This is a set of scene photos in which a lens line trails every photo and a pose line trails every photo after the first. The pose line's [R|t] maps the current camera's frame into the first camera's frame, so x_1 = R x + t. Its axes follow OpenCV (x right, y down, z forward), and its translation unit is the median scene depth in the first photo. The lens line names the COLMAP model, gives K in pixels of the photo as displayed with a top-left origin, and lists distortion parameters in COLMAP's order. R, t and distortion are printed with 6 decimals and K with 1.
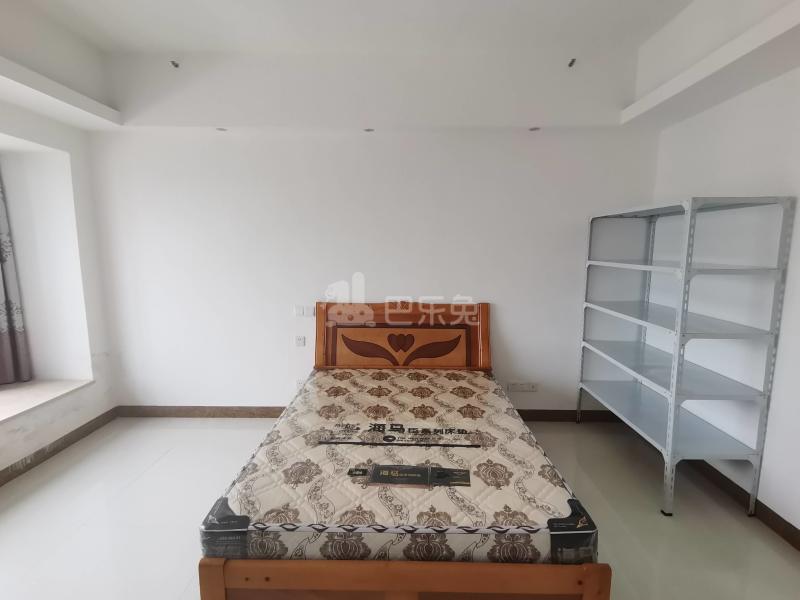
lens RADIAL K [[393.4, 0, 398.9], [0, 393.4, 296.4], [0, 0, 1]] dist [0.039022, -0.023918]
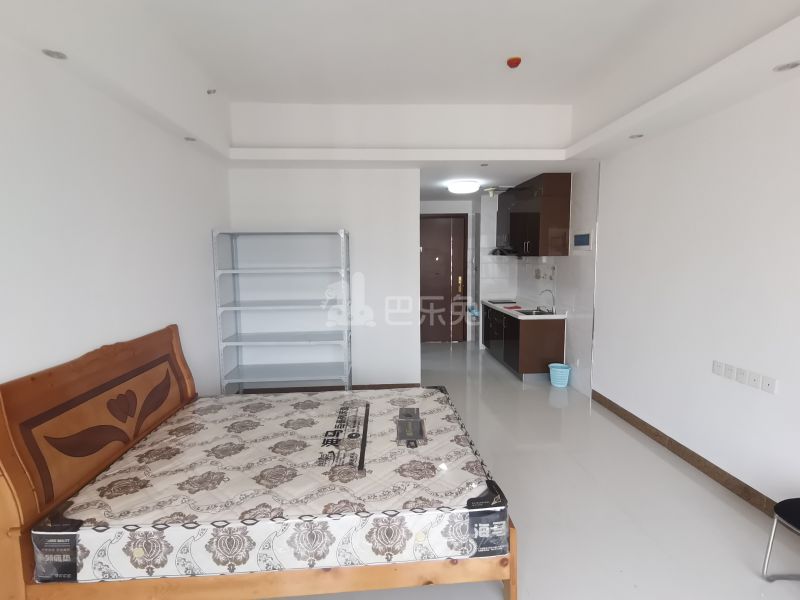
lens RADIAL K [[393.4, 0, 398.9], [0, 393.4, 296.4], [0, 0, 1]] dist [0.039022, -0.023918]
pose [[-0.082744, -0.103153, 0.991218, -0.881659], [0.142824, 0.983134, 0.114235, -0.094823], [-0.986283, 0.151022, -0.066616, 0.751444]]
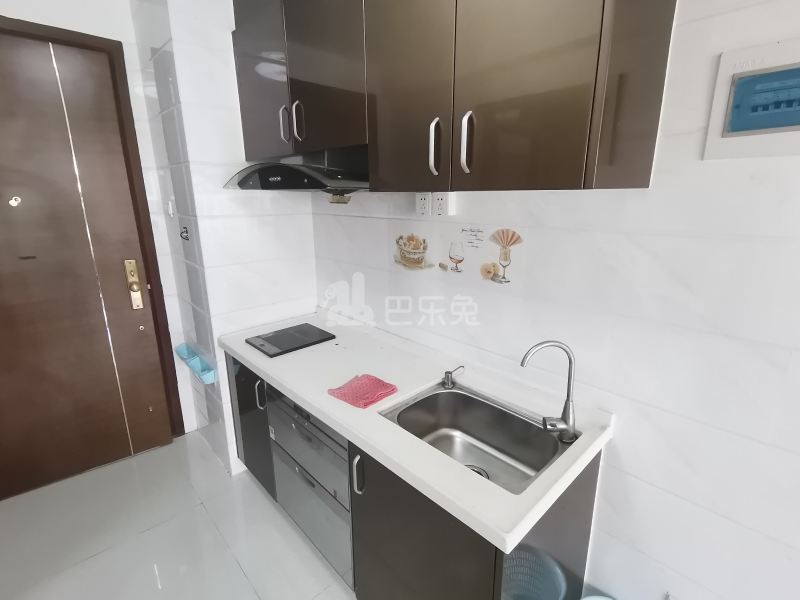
lens RADIAL K [[393.4, 0, 398.9], [0, 393.4, 296.4], [0, 0, 1]] dist [0.039022, -0.023918]
pose [[-0.695500, -0.178597, 0.695977, 0.760830], [0.099746, 0.935240, 0.339672, -0.016805], [-0.711569, 0.305662, -0.632645, 0.293963]]
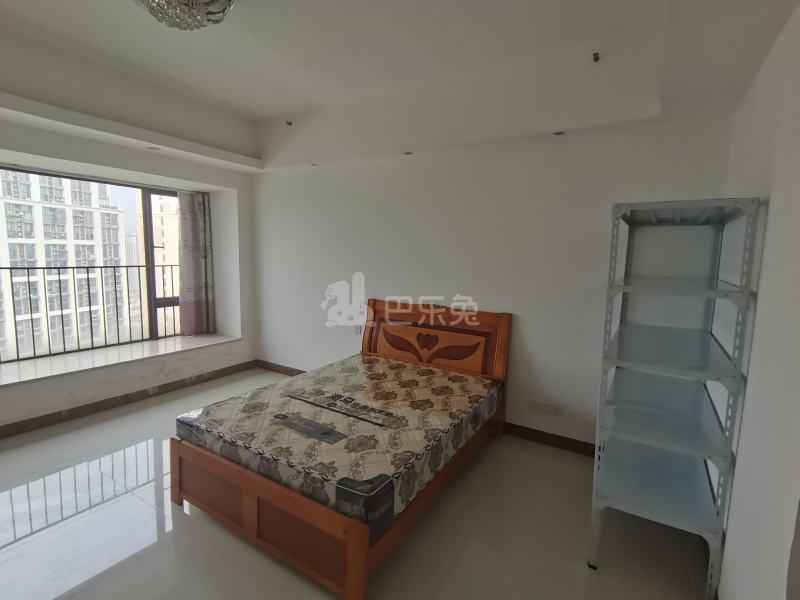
lens RADIAL K [[393.4, 0, 398.9], [0, 393.4, 296.4], [0, 0, 1]] dist [0.039022, -0.023918]
pose [[0.857363, 0.076398, -0.509010, 0.644691], [-0.088972, 0.996034, -0.000367, -0.000987], [0.506963, 0.045602, 0.860760, 0.012451]]
